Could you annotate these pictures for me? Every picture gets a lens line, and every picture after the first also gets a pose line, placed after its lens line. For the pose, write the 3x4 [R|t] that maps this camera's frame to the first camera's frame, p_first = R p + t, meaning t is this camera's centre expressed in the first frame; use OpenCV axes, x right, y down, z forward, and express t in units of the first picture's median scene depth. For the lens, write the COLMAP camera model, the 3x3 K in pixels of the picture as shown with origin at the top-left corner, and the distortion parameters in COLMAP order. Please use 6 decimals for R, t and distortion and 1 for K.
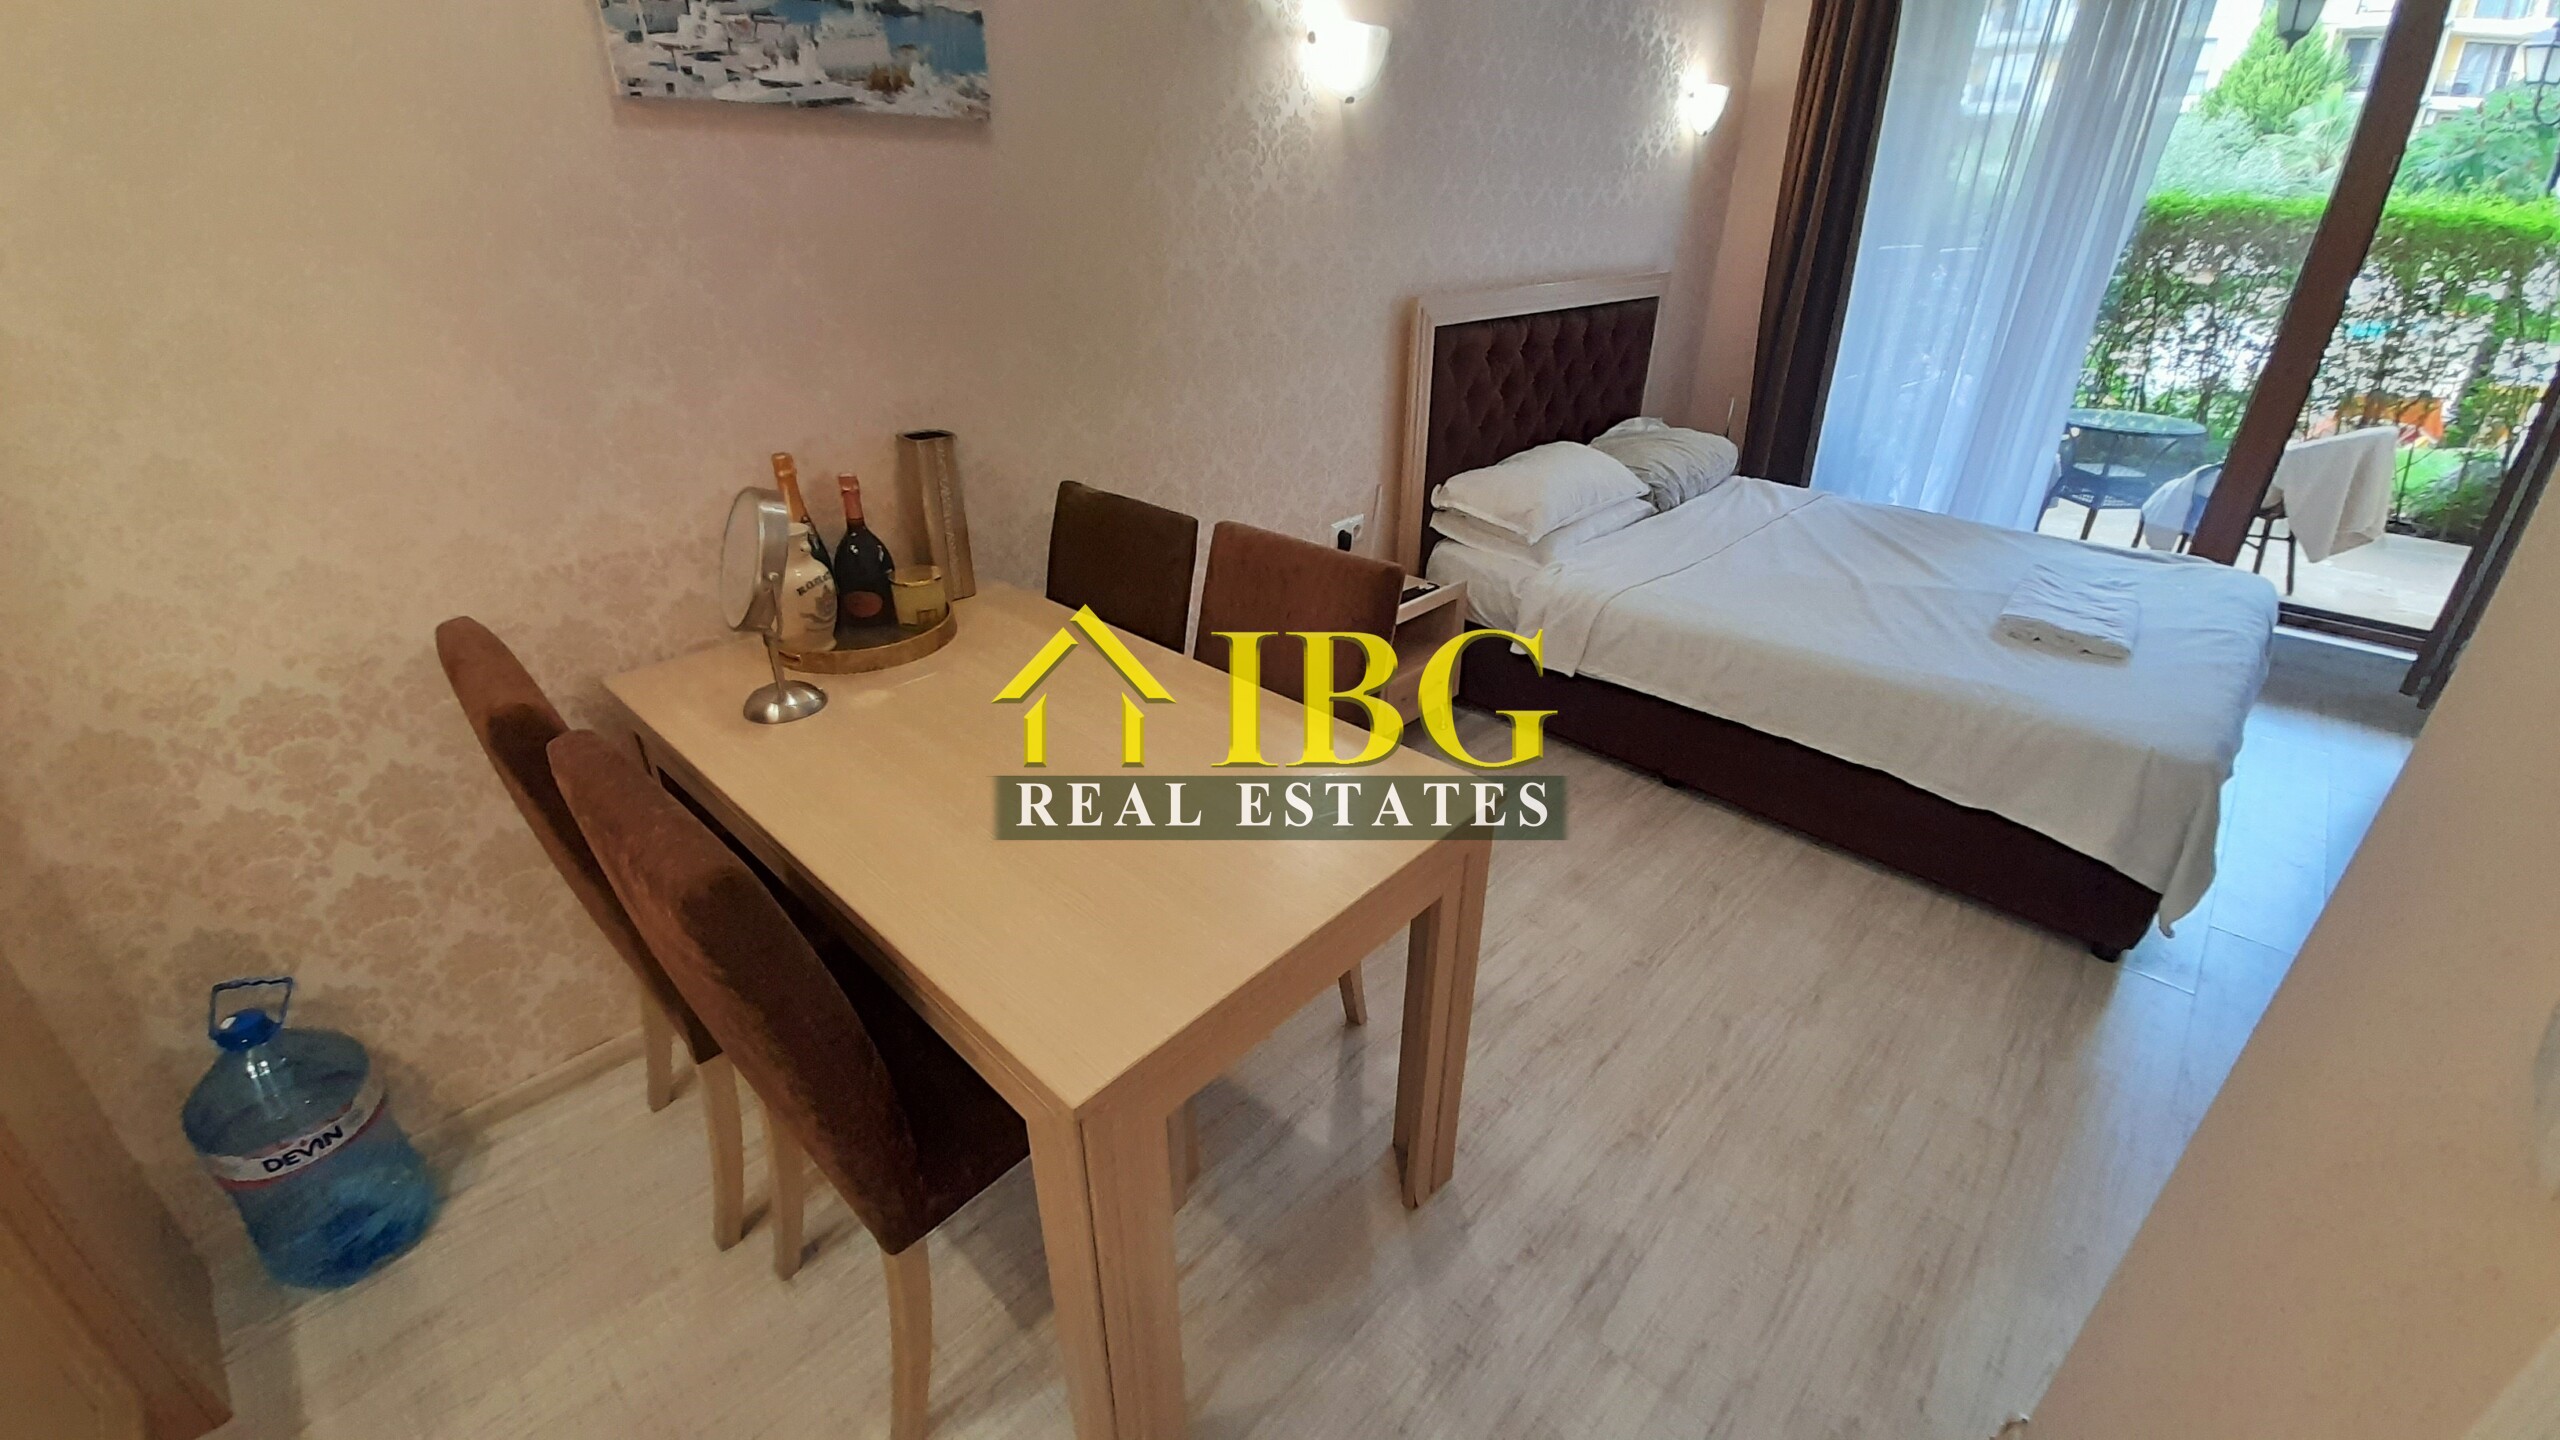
lens RADIAL K [[988.3, 0, 1269.7], [0, 988.3, 681.1], [0, 0, 1]] dist [0.013320, -0.011879]
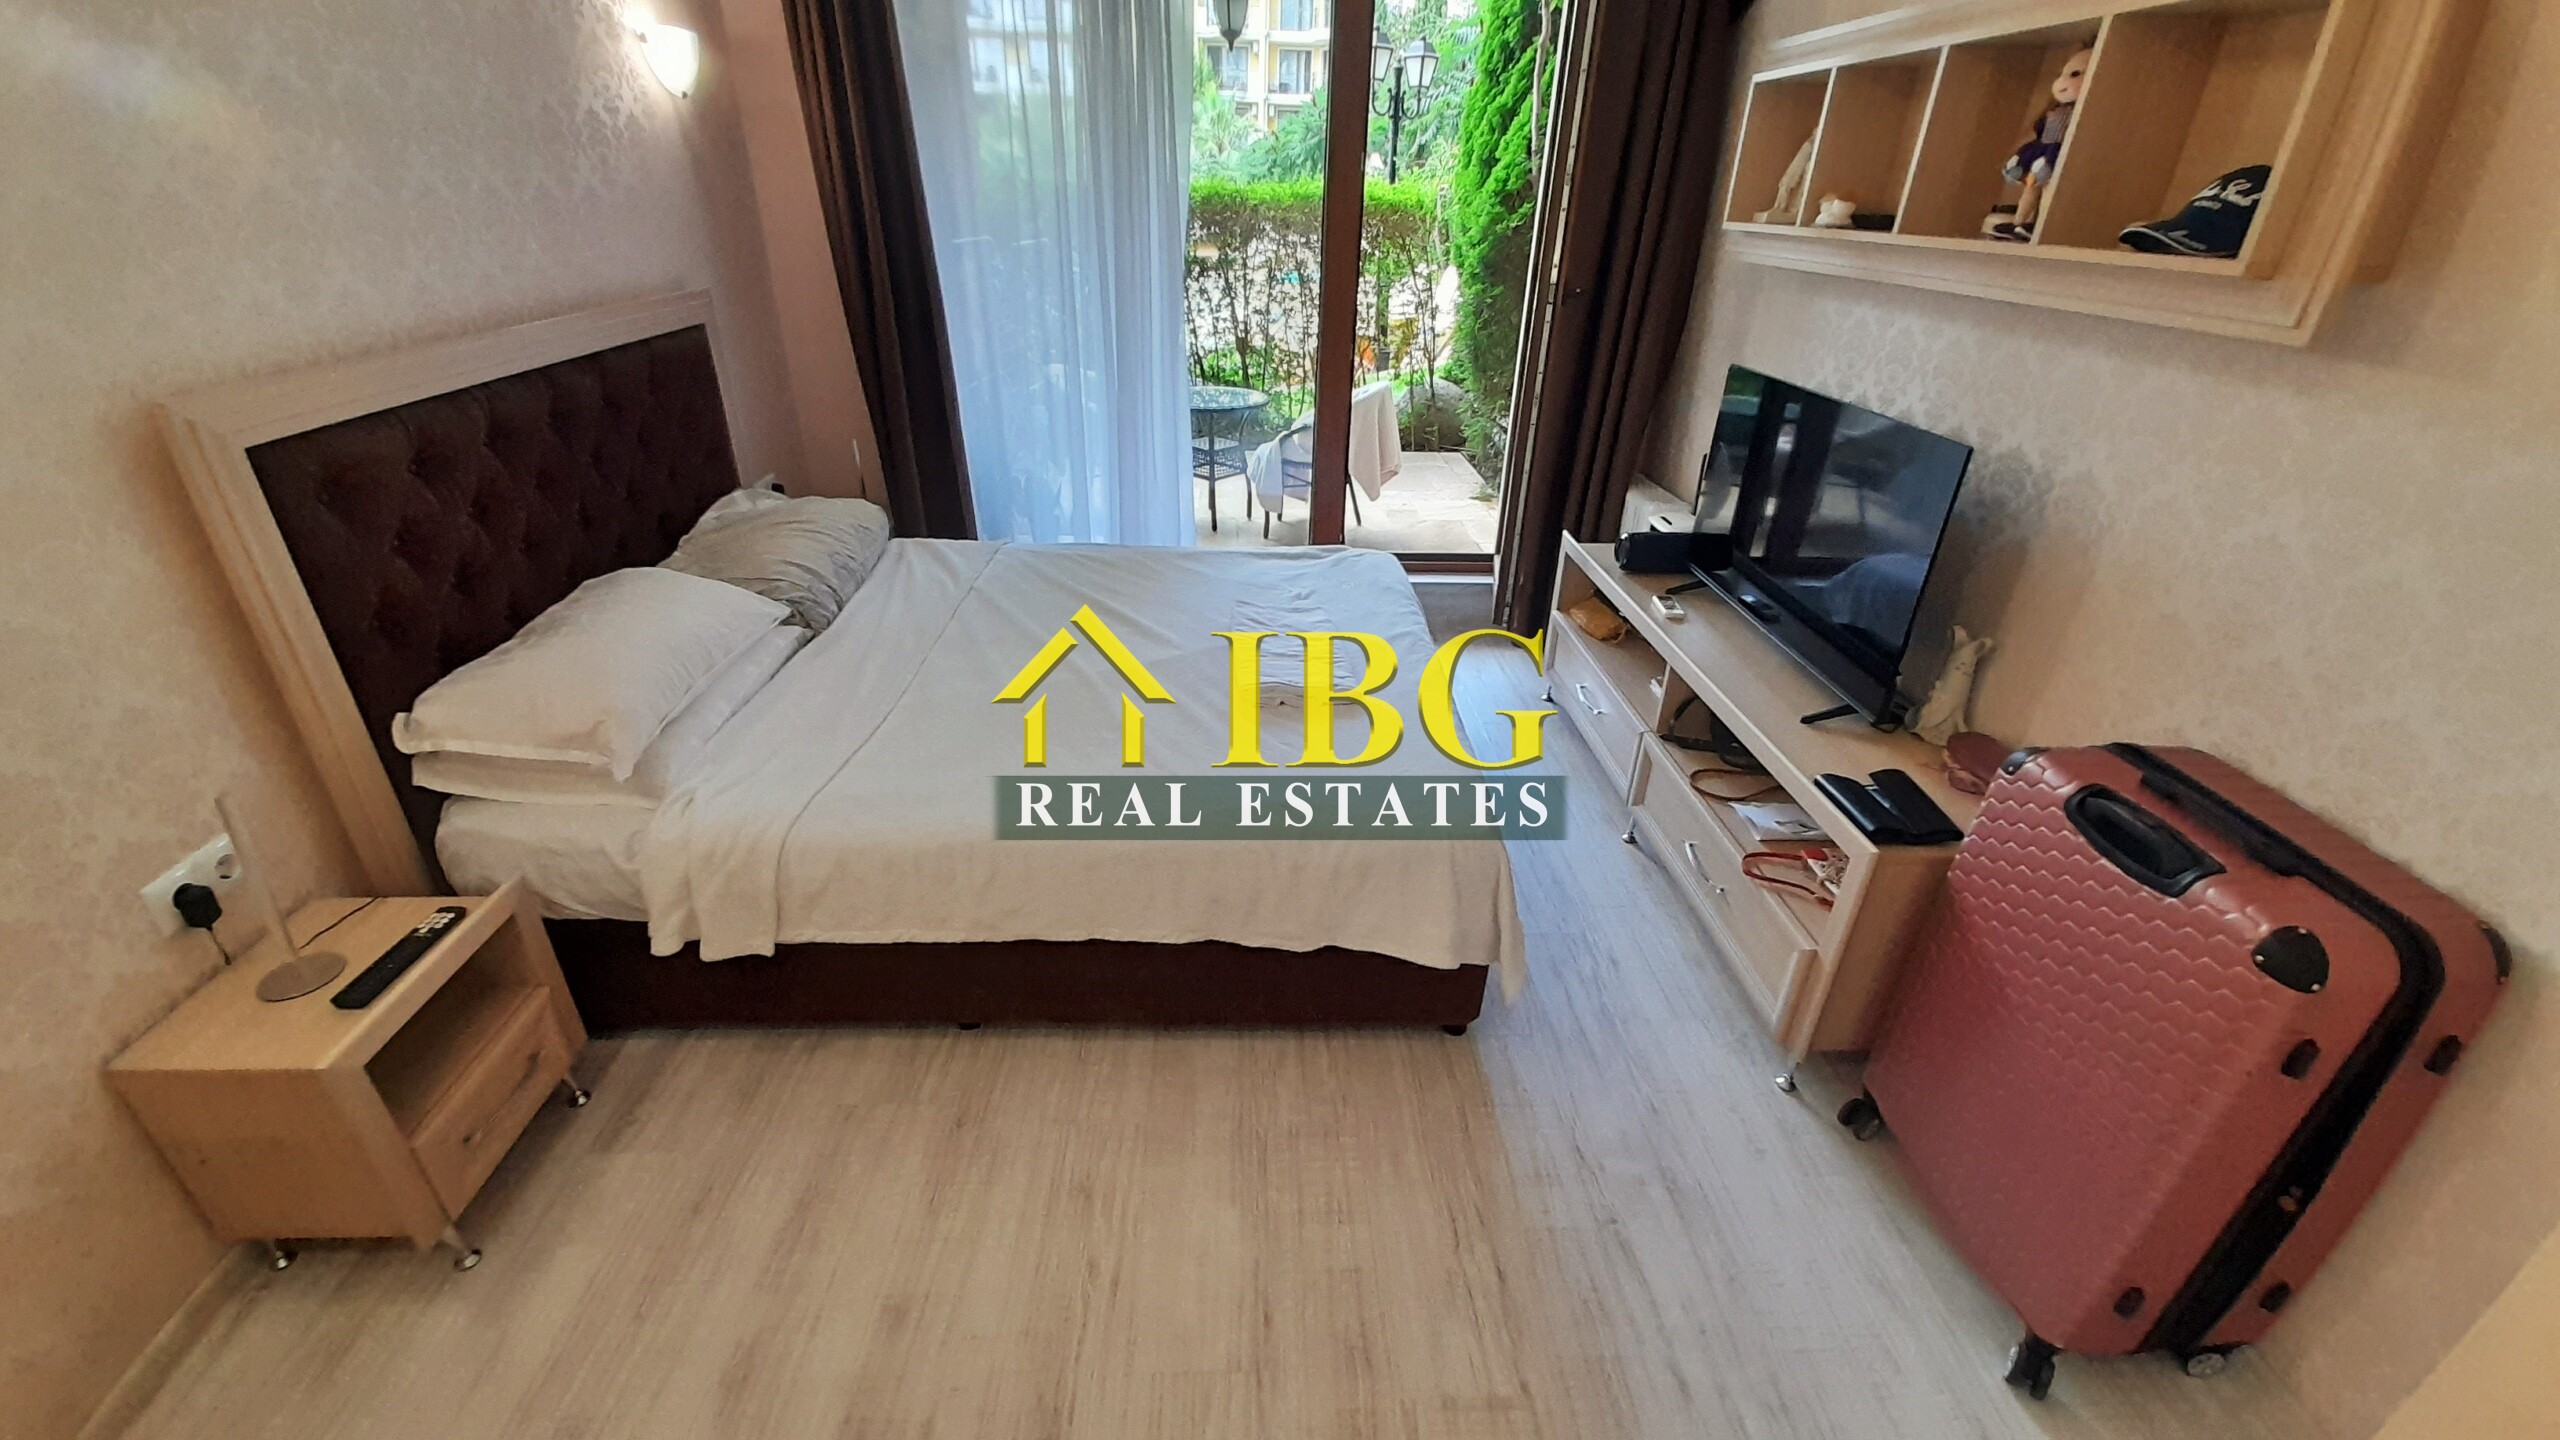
lens RADIAL K [[988.3, 0, 1269.7], [0, 988.3, 681.1], [0, 0, 1]] dist [0.013320, -0.011879]
pose [[0.683364, -0.312561, 0.659787, 0.224149], [0.295683, 0.944775, 0.141320, -0.236120], [-0.667522, 0.098515, 0.738044, 0.424034]]
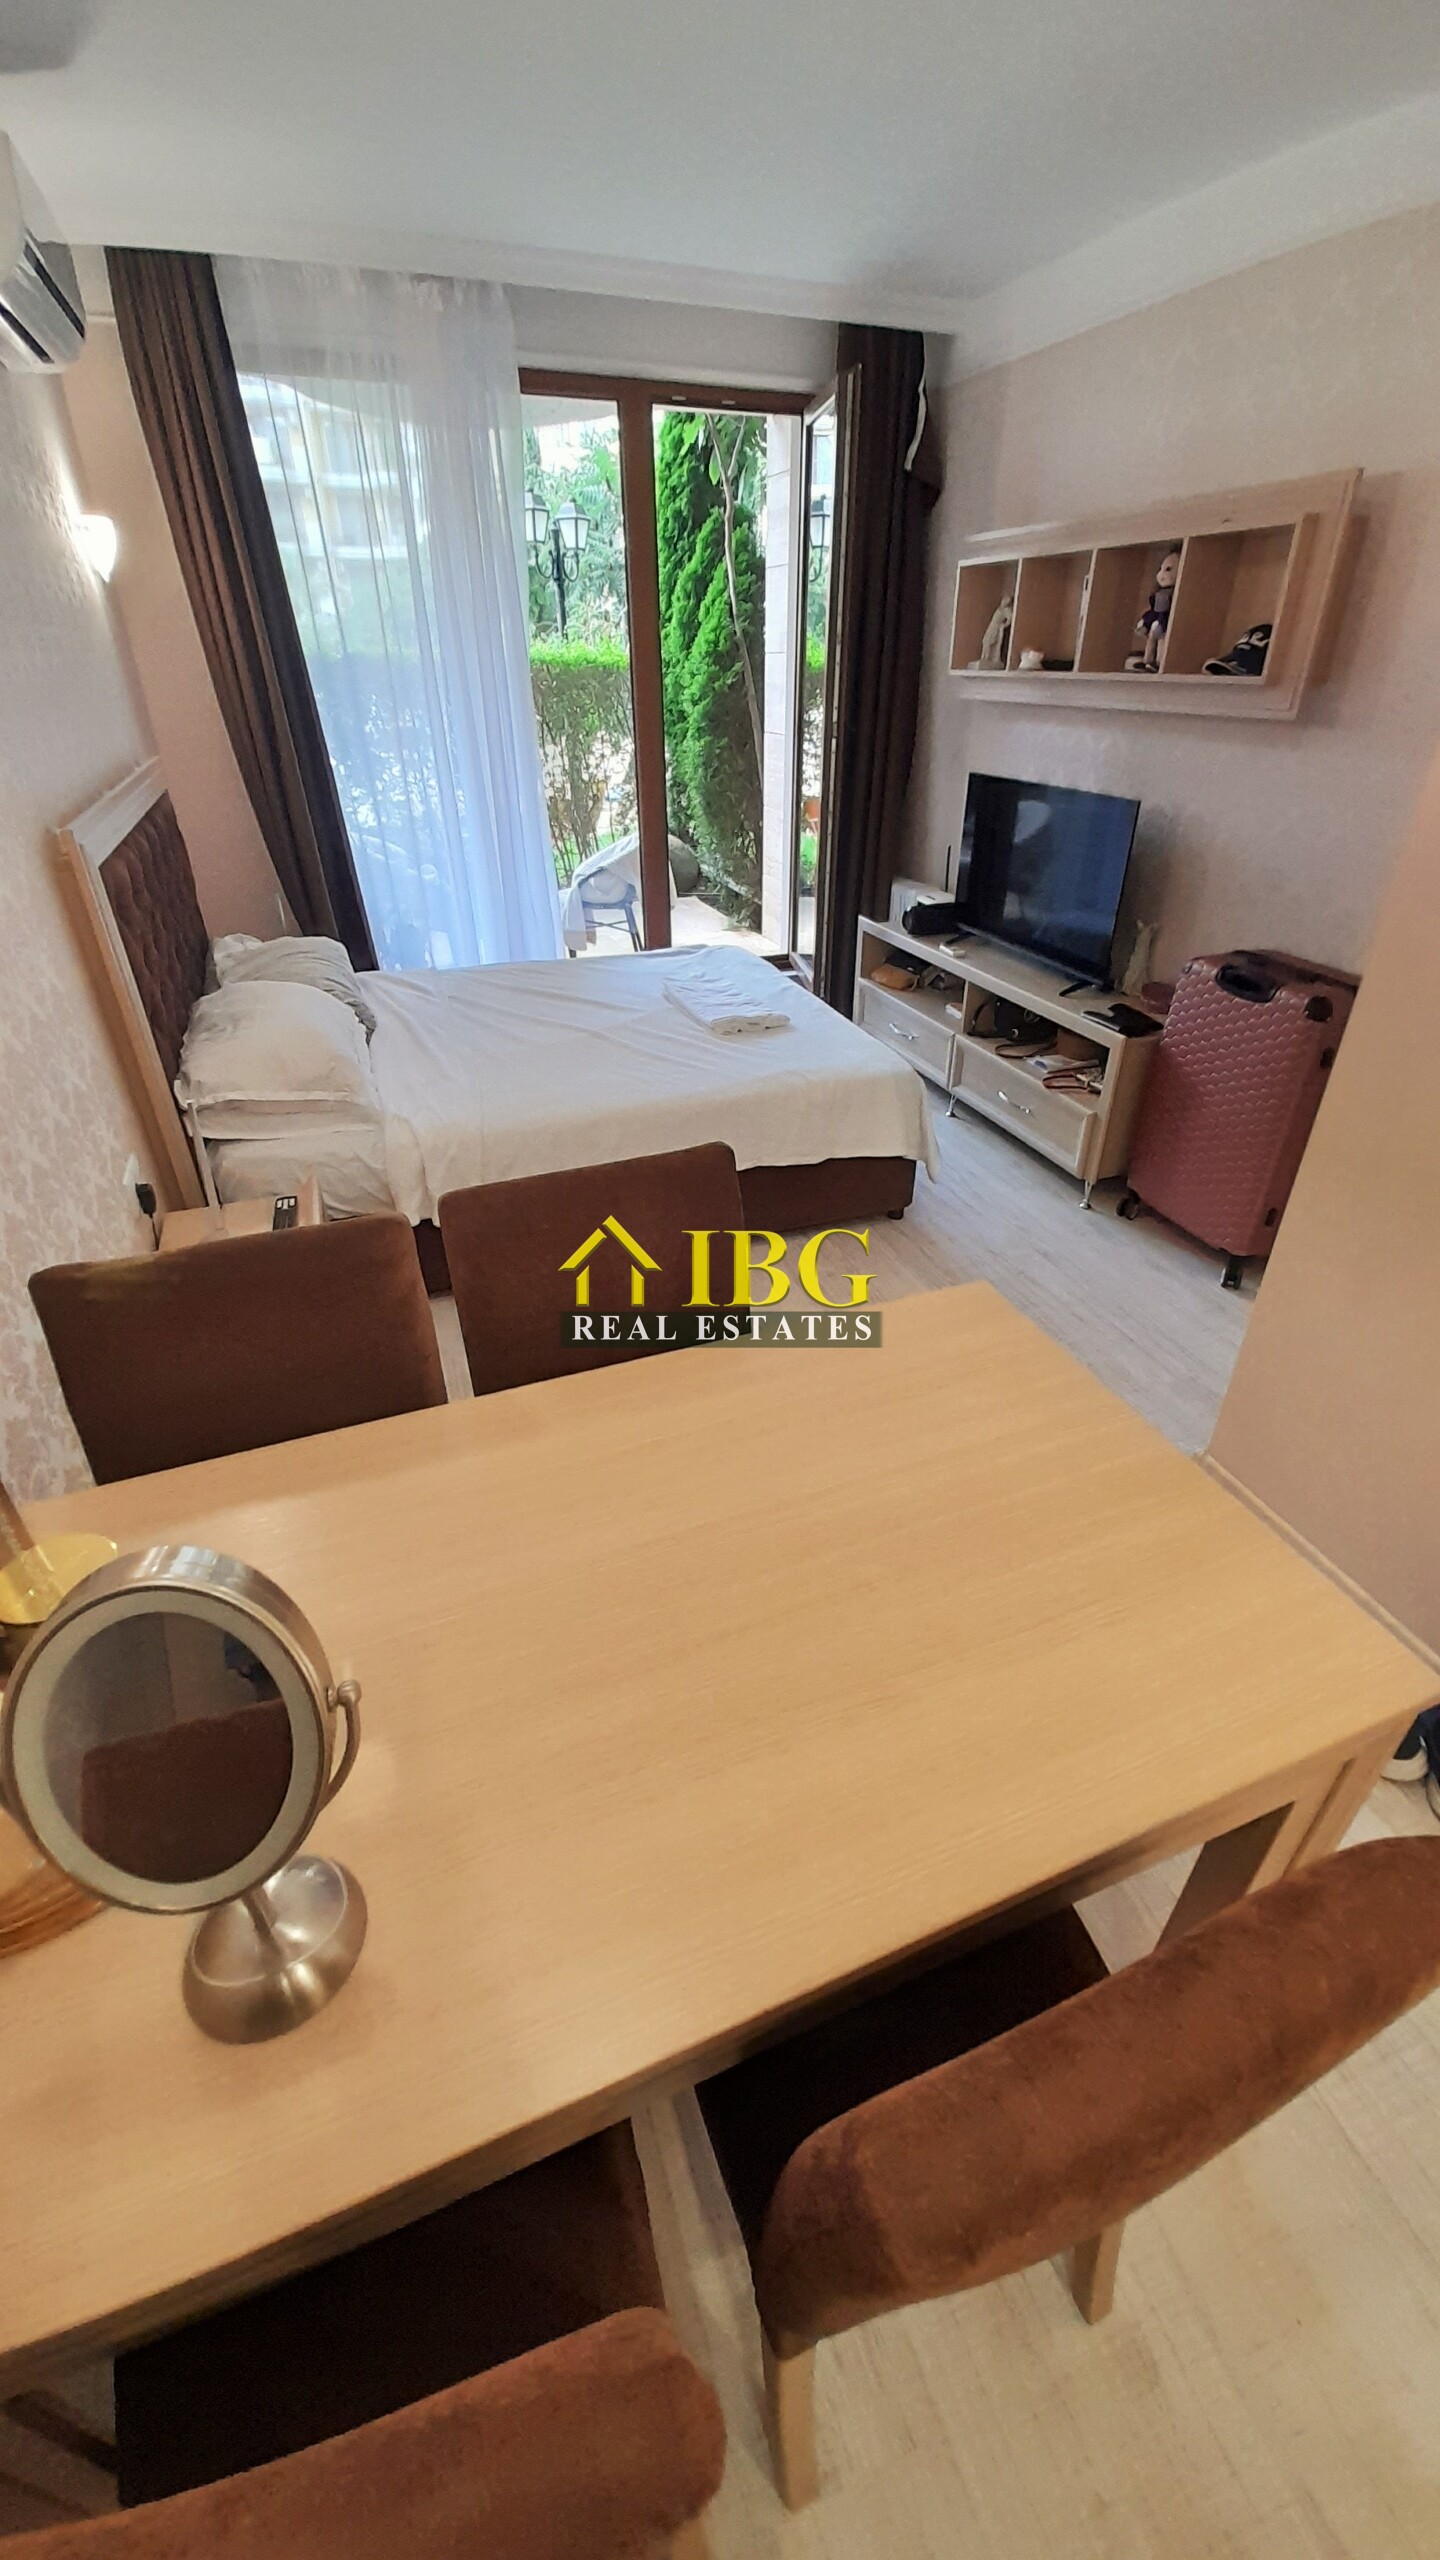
lens RADIAL K [[1007.6, 0, 725.2], [0, 1007.6, 1265.3], [0, 0, 1]] dist [0.016322, -0.012741]
pose [[0.414978, -0.470430, 0.778774, -0.486969], [0.393588, 0.864538, 0.312510, -0.240845], [-0.820294, 0.176832, 0.543920, 0.443341]]
